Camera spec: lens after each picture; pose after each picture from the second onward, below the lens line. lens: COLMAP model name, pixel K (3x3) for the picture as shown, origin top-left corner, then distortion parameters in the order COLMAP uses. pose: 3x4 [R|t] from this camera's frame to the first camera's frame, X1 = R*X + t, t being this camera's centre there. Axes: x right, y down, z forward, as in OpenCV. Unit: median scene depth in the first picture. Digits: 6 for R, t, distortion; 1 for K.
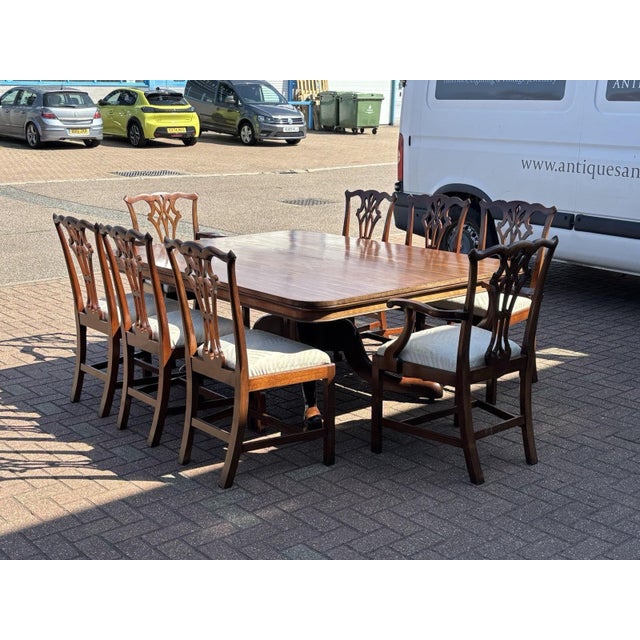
lens RADIAL K [[898.1, 0, 320.0], [0, 898.1, 320.0], [0, 0, 1]] dist [0.156528, -0.494647]
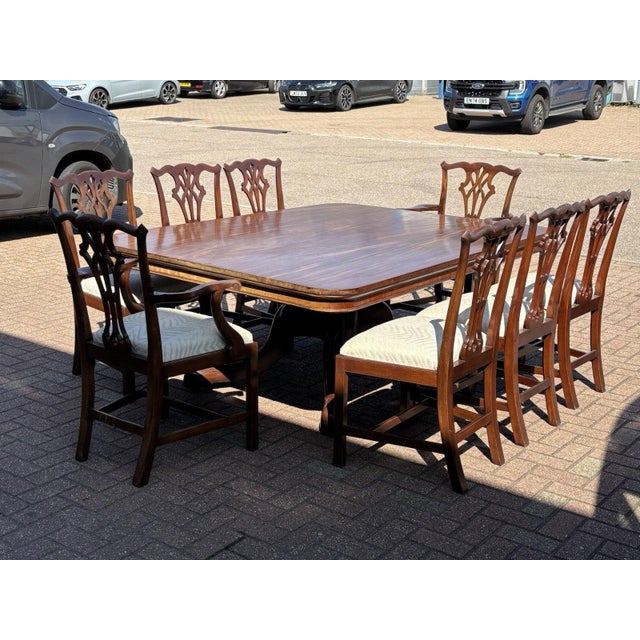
lens RADIAL K [[911.8, 0, 317.1], [0, 911.8, 321.5], [0, 0, 1]] dist [0.127625, -0.462812]
pose [[0.209646, 0.267661, -0.940429, 0.616437], [-0.244797, 0.945540, 0.214544, -0.126985], [0.946638, 0.185236, 0.263752, 0.532630]]
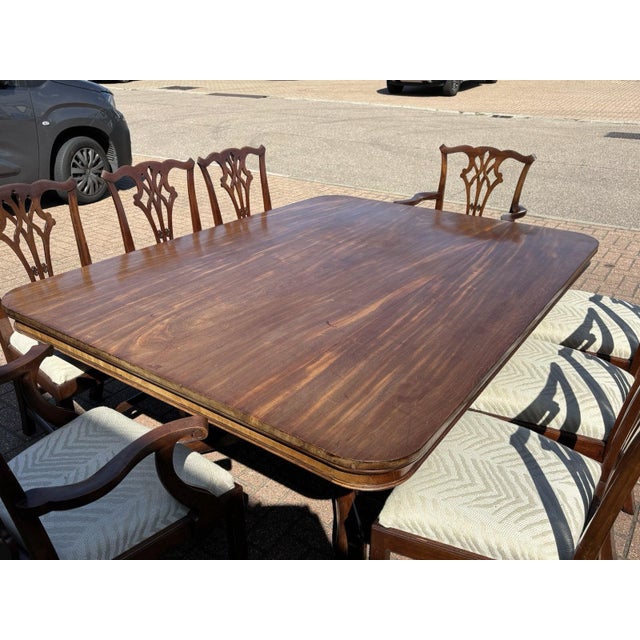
lens RADIAL K [[581.2, 0, 317.1], [0, 581.2, 316.8], [0, 0, 1]] dist [0.013567, -0.003079]
pose [[0.259576, 0.410465, -0.874150, 0.275022], [-0.230548, 0.905344, 0.356652, -0.132793], [0.937800, 0.108955, 0.329637, 0.591714]]
